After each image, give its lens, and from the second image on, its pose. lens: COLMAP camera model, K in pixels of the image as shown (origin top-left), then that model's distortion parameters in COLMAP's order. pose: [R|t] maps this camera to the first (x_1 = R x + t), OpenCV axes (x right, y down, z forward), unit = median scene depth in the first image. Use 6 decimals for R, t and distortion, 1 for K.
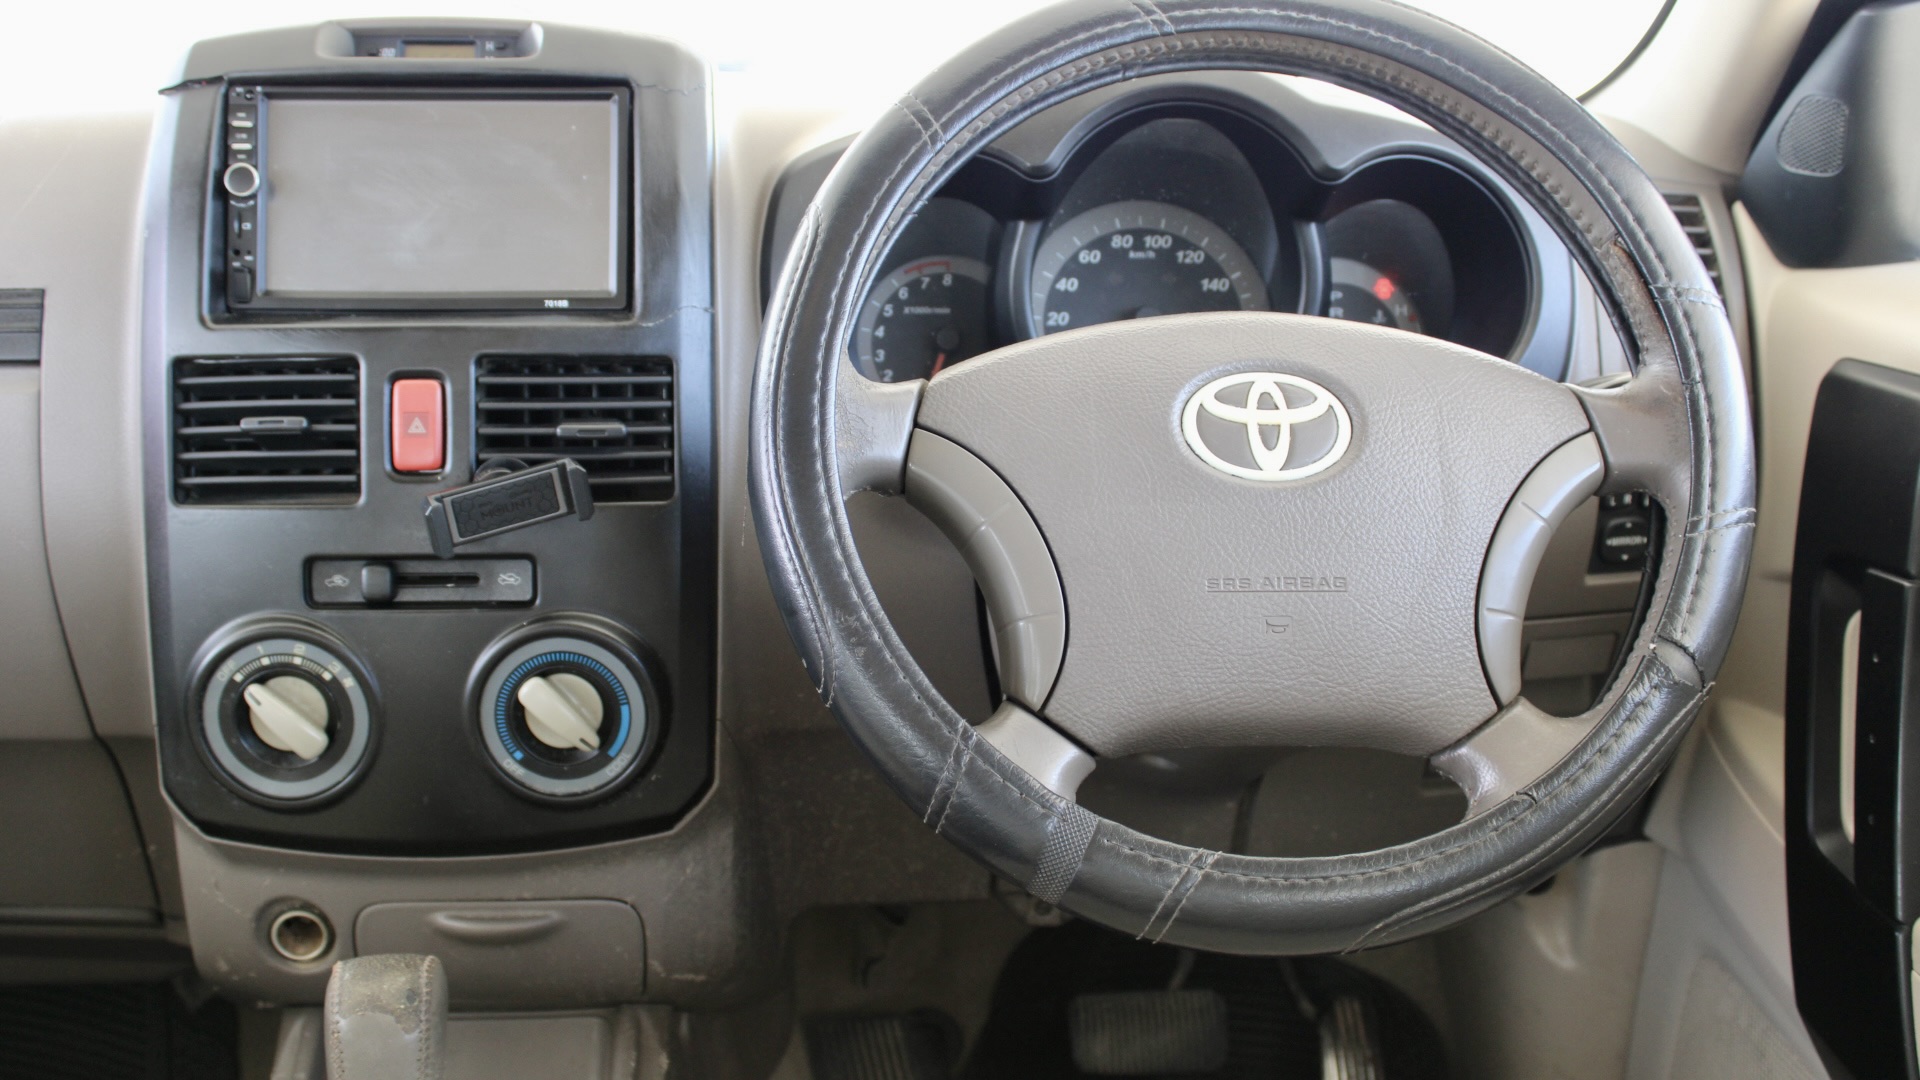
lens RADIAL K [[2050.0, 0, 983.2], [0, 2050.0, 572.9], [0, 0, 1]] dist [-0.071018, 0.000000]
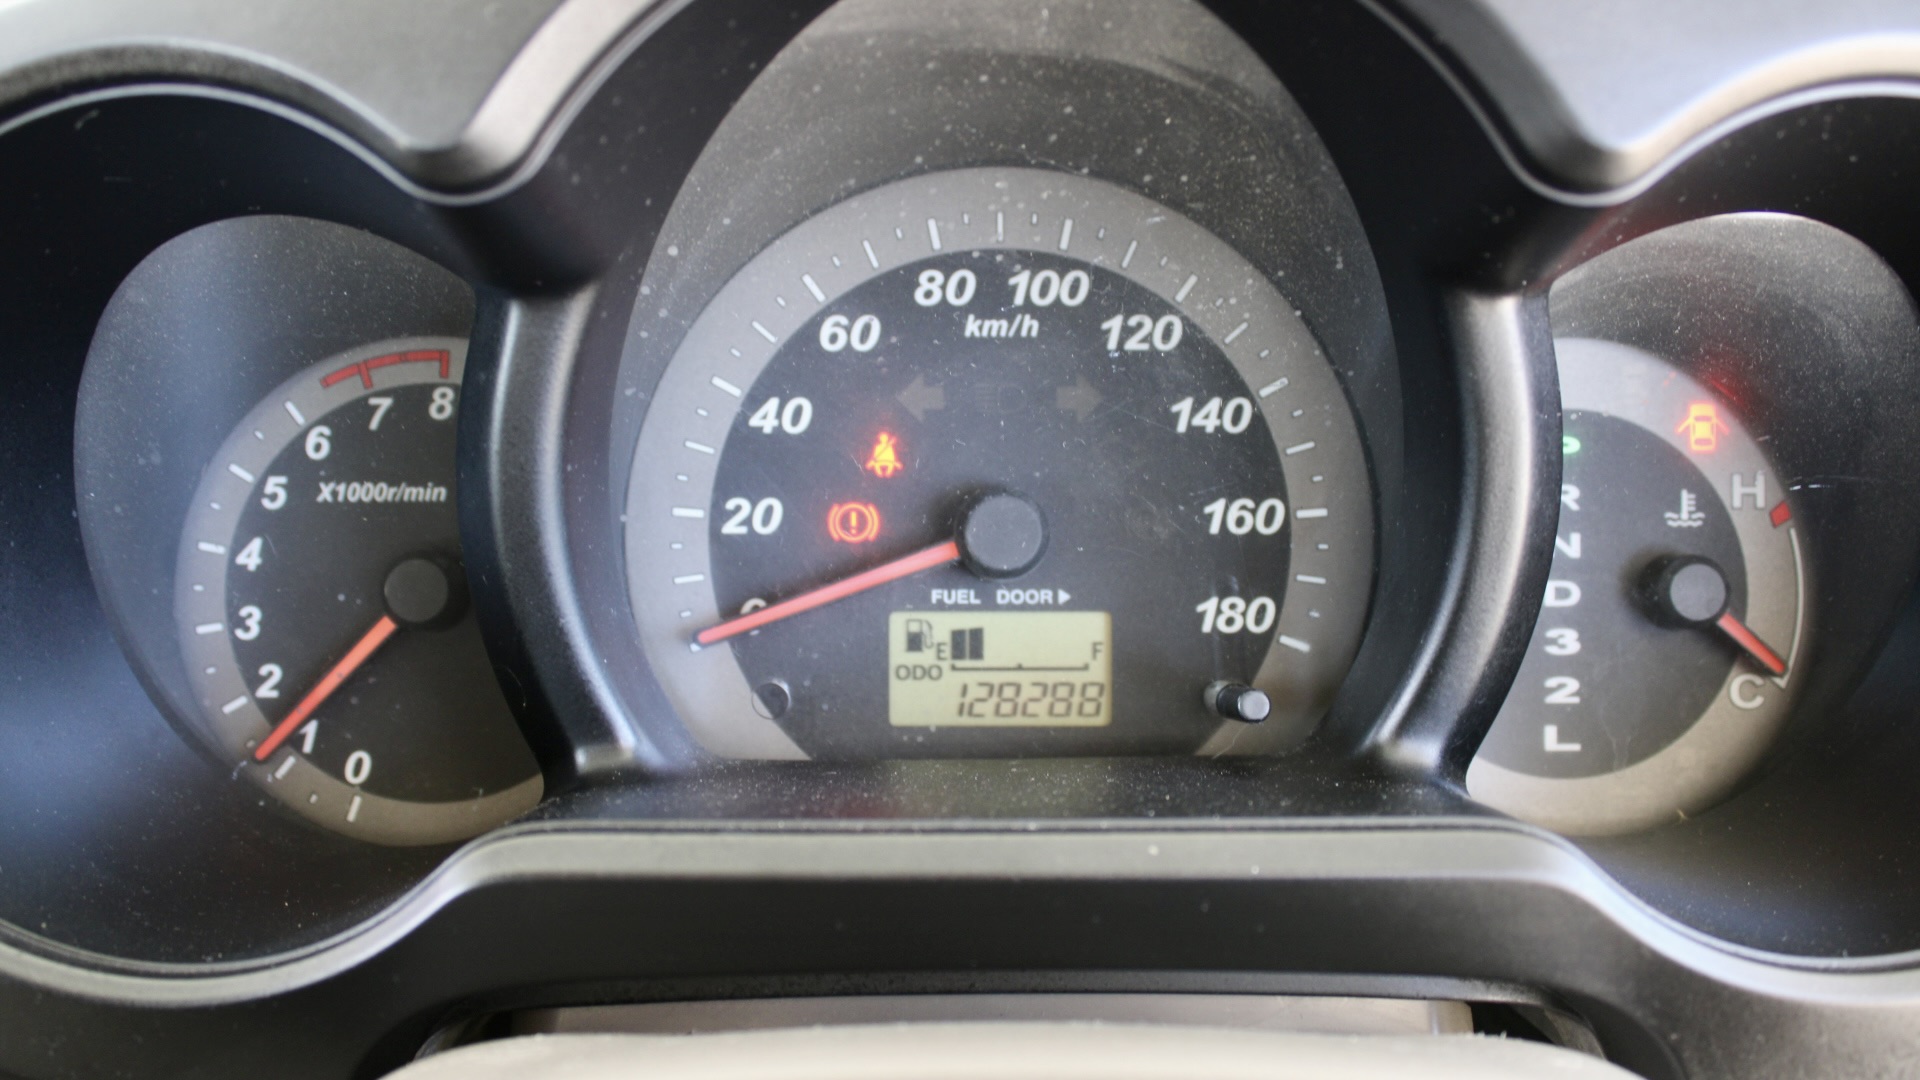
lens RADIAL K [[2050.0, 0, 956.7], [0, 2050.0, 549.2], [0, 0, 1]] dist [-0.071018, 0.000000]
pose [[0.996327, 0.017925, -0.083739, 0.109810], [-0.010259, 0.995789, 0.091095, -0.164478], [0.085019, -0.089901, 0.992315, 0.713977]]
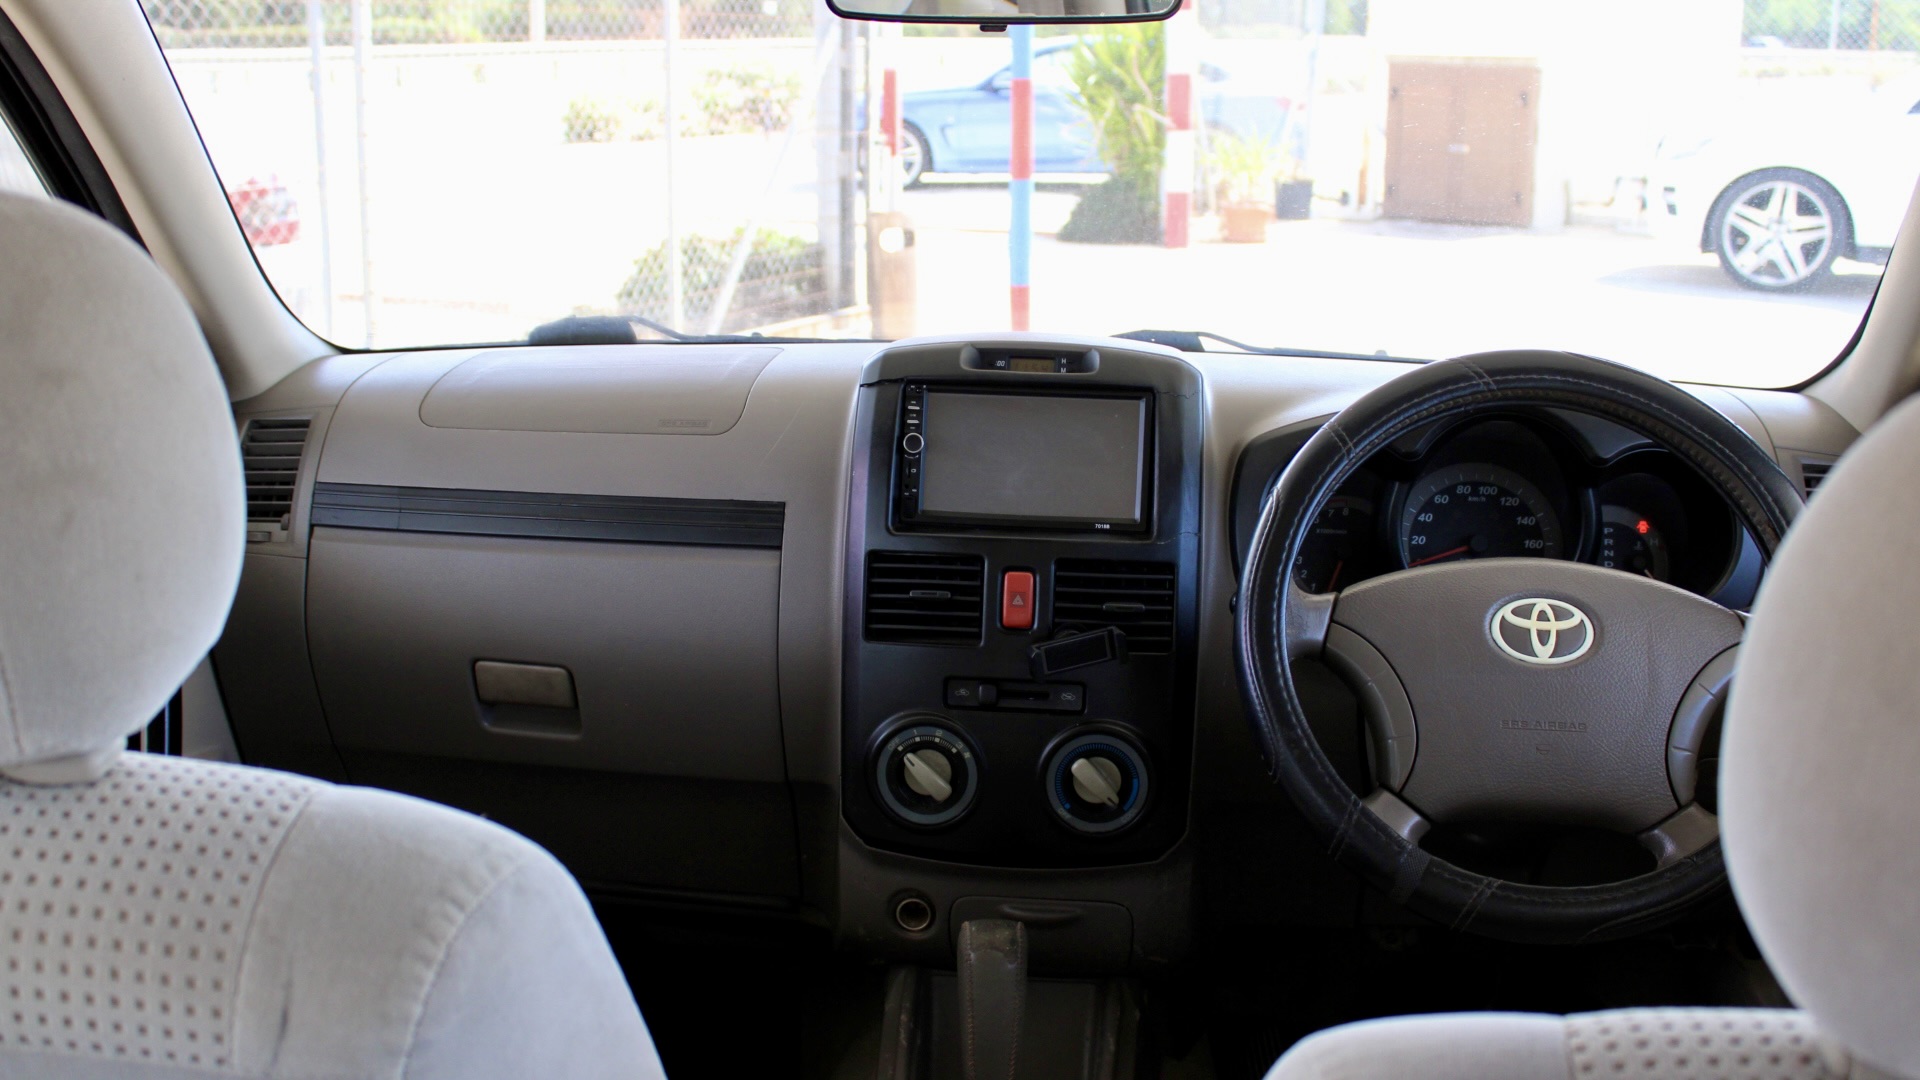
lens RADIAL K [[2050.0, 0, 979.2], [0, 2050.0, 557.9], [0, 0, 1]] dist [-0.071018, 0.000000]
pose [[0.984378, 0.039759, -0.171521, -0.025646], [-0.049699, 0.997301, -0.054050, -0.014559], [0.168909, 0.061730, 0.983697, -0.586333]]
